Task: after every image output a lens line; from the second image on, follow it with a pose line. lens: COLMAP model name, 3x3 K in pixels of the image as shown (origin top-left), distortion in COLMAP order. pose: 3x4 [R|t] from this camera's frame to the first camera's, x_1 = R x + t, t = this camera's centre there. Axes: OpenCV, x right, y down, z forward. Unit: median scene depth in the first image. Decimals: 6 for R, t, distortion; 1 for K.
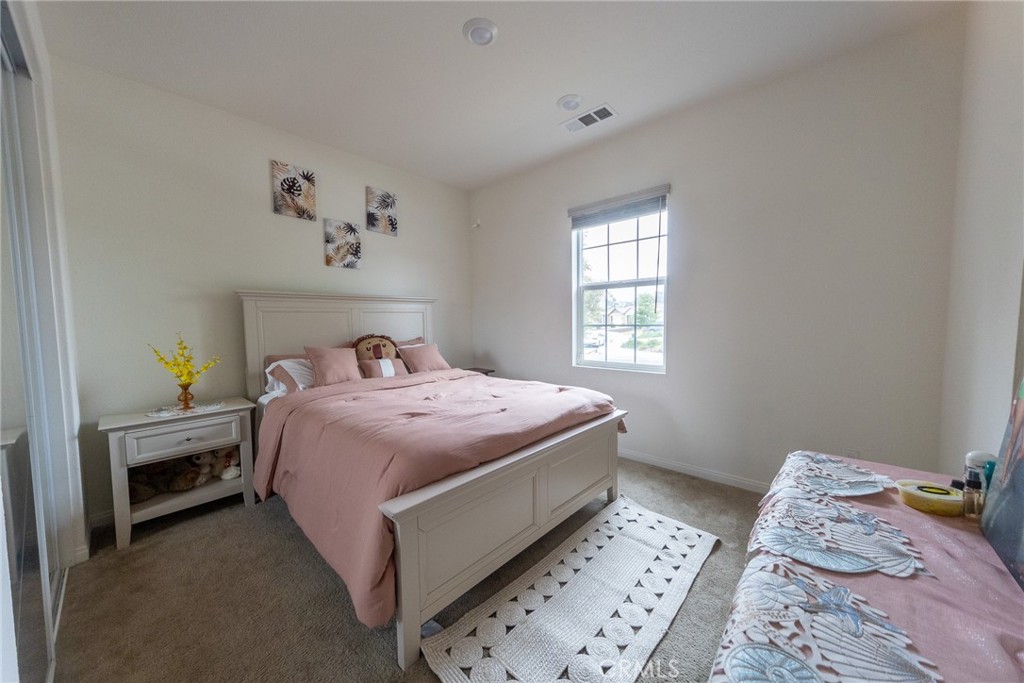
lens RADIAL K [[358.9, 0, 517.3], [0, 358.9, 342.0], [0, 0, 1]] dist [0.012059, 0.000091]
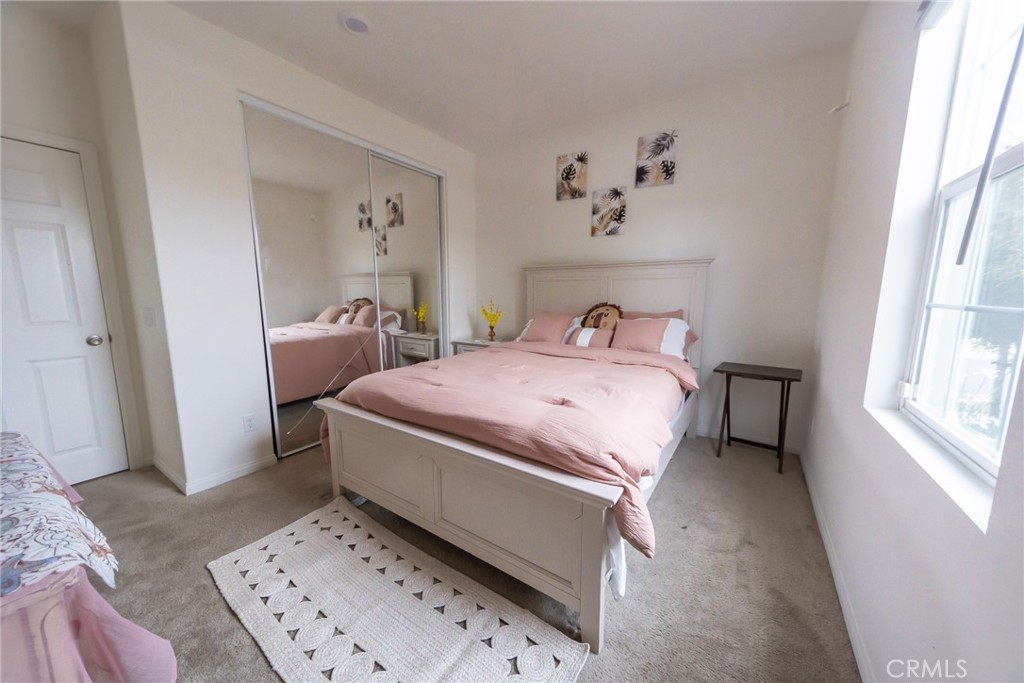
lens RADIAL K [[358.9, 0, 517.3], [0, 358.9, 342.0], [0, 0, 1]] dist [0.012059, 0.000091]
pose [[0.146531, 0.151933, -0.977469, 0.538044], [-0.060235, 0.987671, 0.144489, -0.042825], [0.987370, 0.037706, 0.153876, 0.627523]]
